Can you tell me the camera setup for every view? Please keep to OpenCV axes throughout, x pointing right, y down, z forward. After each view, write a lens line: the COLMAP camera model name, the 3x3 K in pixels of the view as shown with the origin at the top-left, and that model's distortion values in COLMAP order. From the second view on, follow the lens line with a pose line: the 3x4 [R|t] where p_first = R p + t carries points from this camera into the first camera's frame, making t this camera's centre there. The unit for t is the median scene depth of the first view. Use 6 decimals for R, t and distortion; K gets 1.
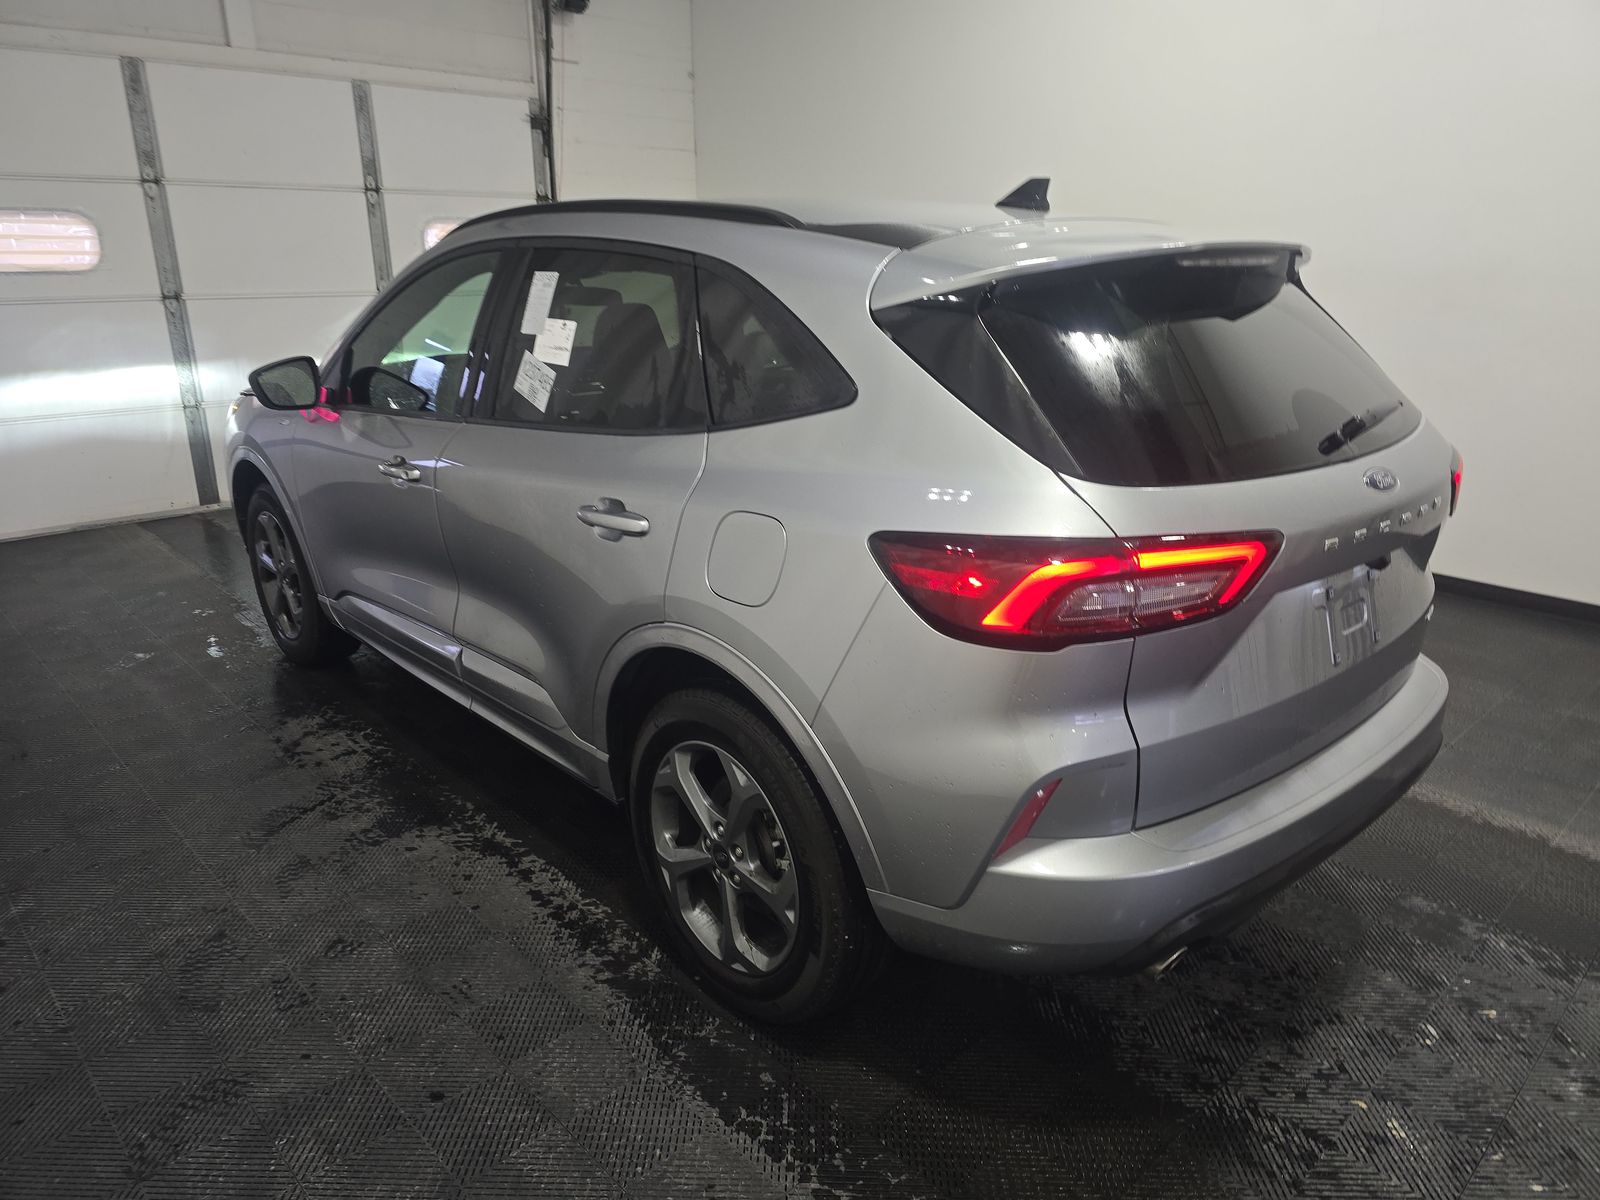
lens RADIAL K [[1047.8, 0, 804.8], [0, 1047.8, 597.4], [0, 0, 1]] dist [0.052625, -0.036839]
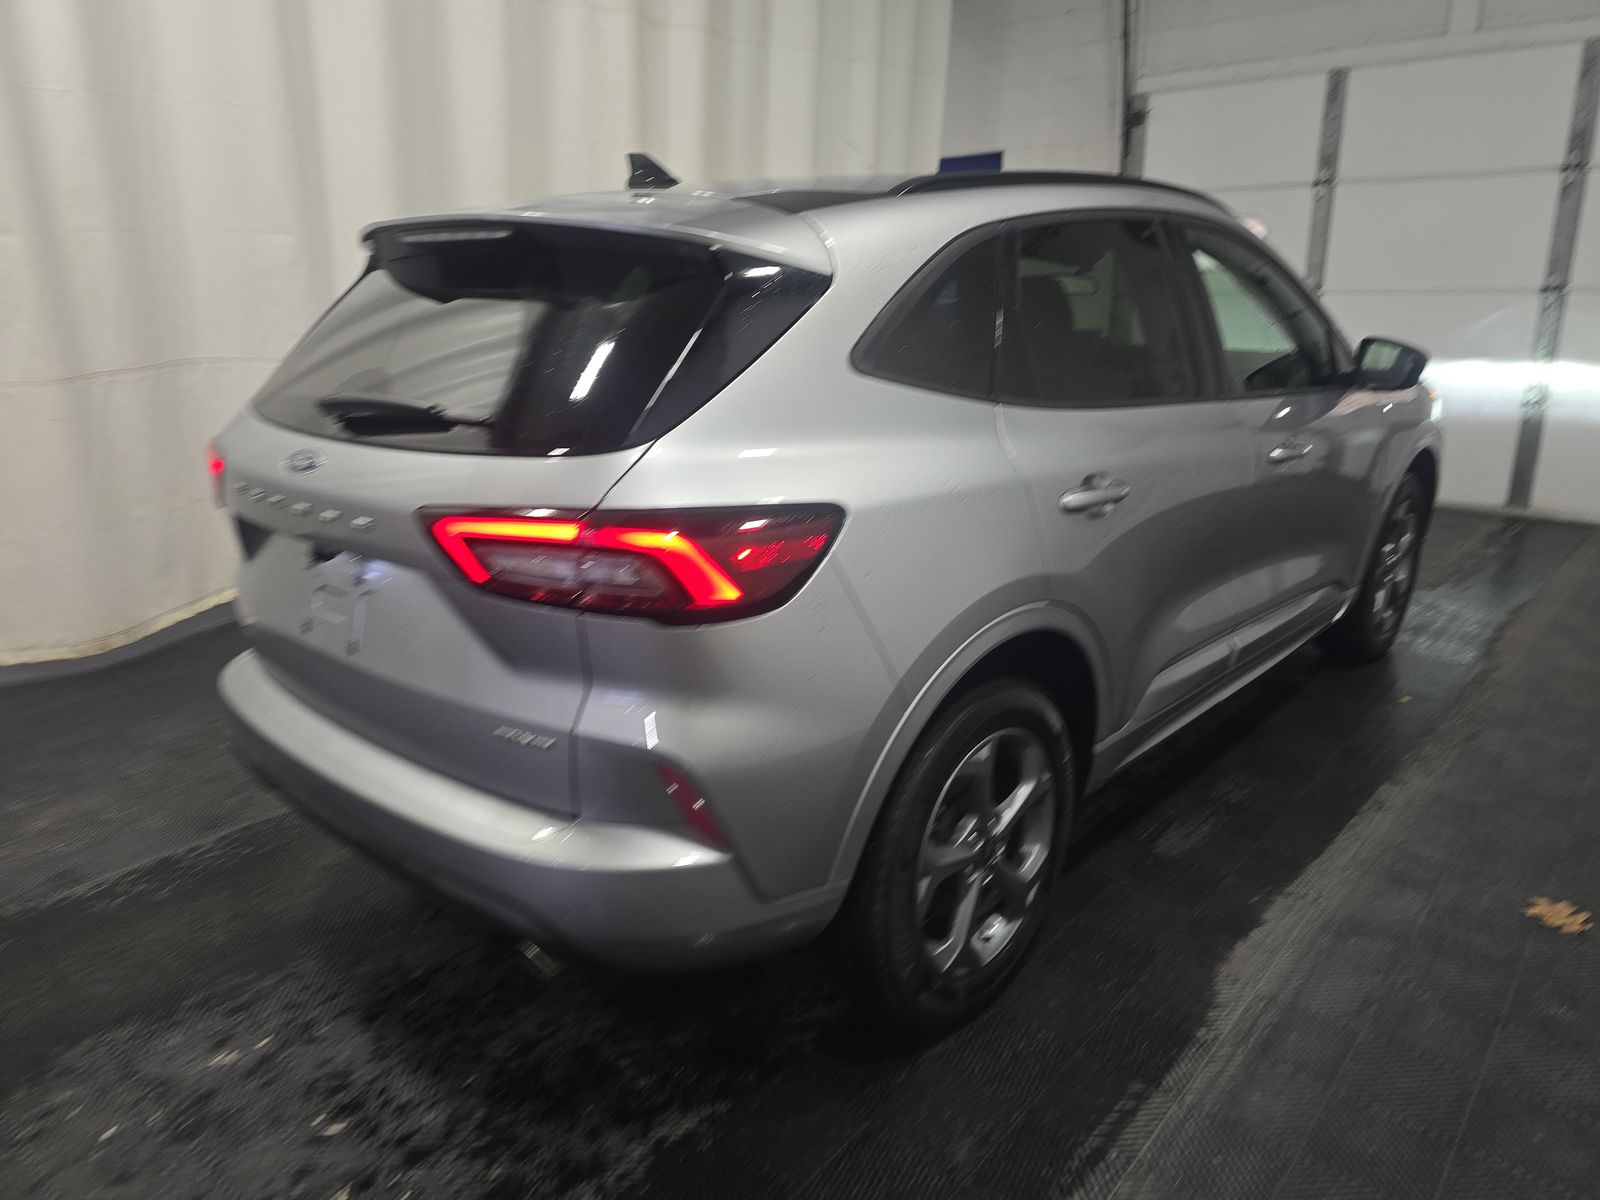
lens RADIAL K [[1043.5, 0, 804.5], [0, 1043.5, 625.6], [0, 0, 1]] dist [0.051826, -0.049650]
pose [[0.139827, 0.311152, -0.940017, 0.434722], [-0.293009, 0.919829, 0.260884, -0.098737], [0.945830, 0.238955, 0.219787, 0.354268]]
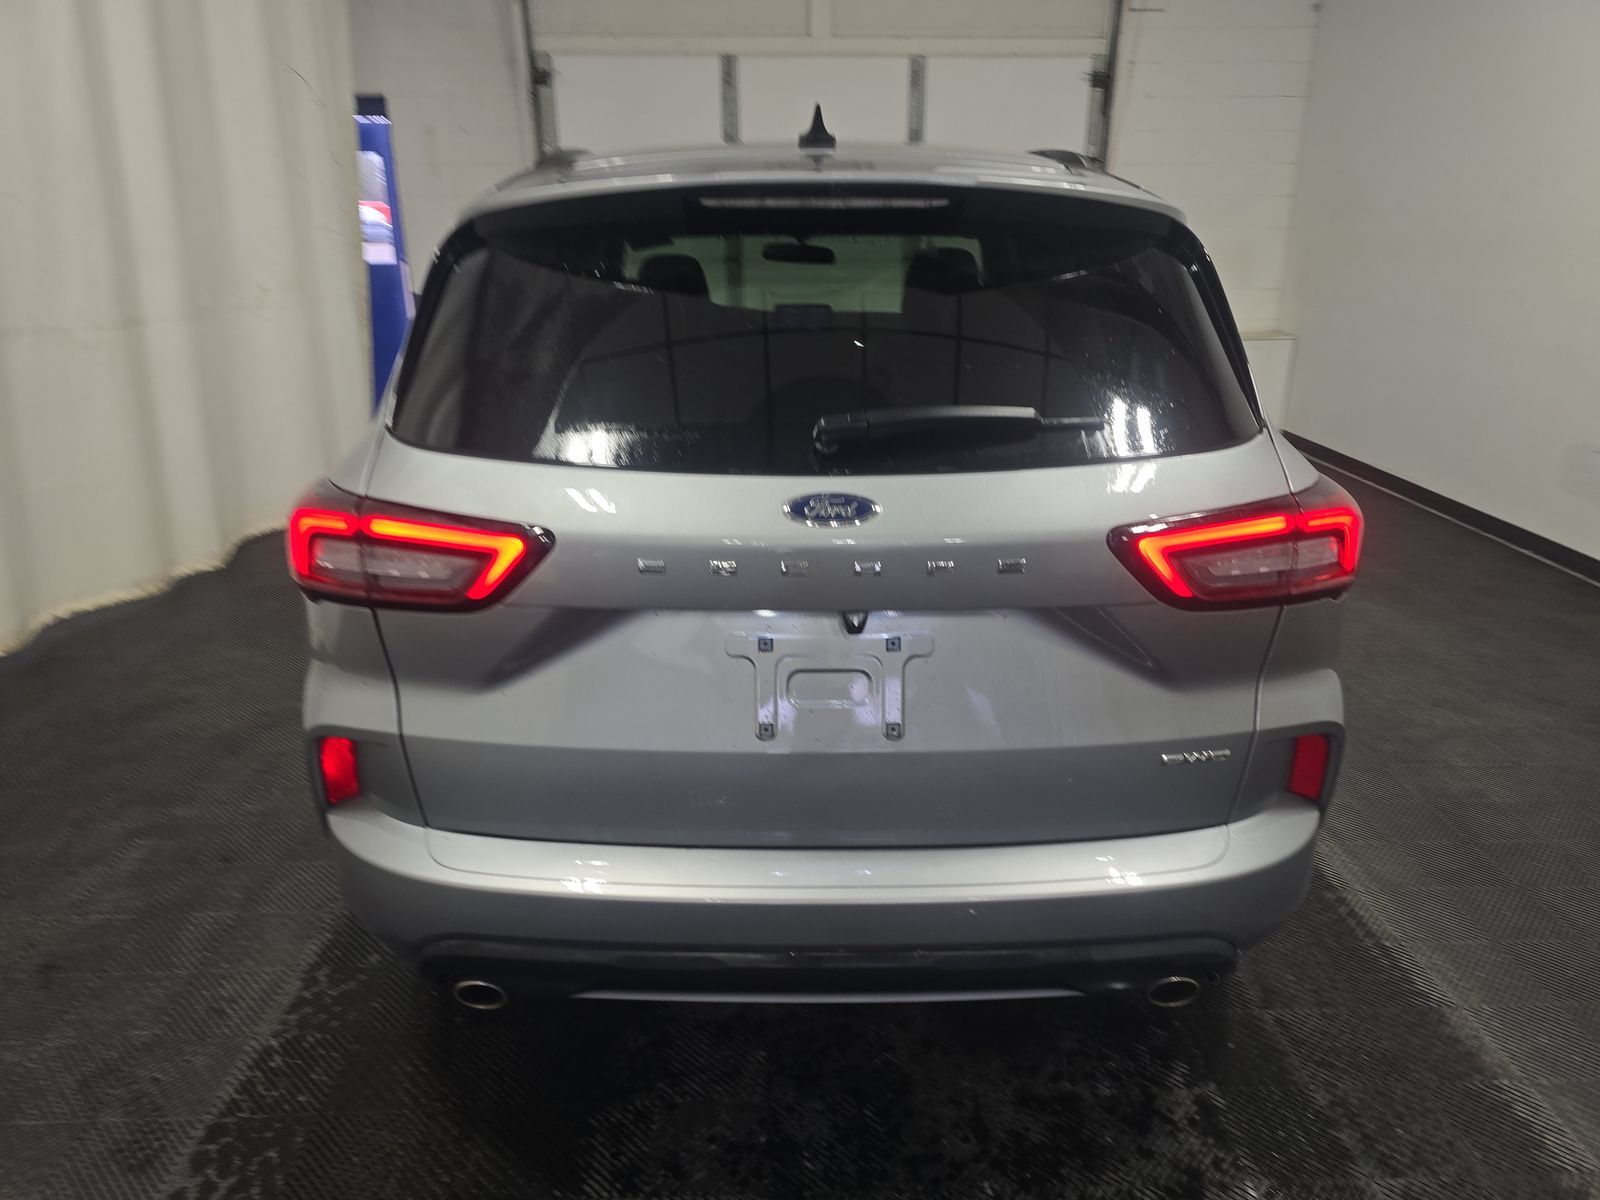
lens RADIAL K [[1047.8, 0, 804.8], [0, 1047.8, 597.4], [0, 0, 1]] dist [0.052625, -0.036839]
pose [[0.765603, 0.216877, -0.605654, 0.271784], [-0.203878, 0.974728, 0.091317, -0.029172], [0.610152, 0.053567, 0.790471, 0.121284]]
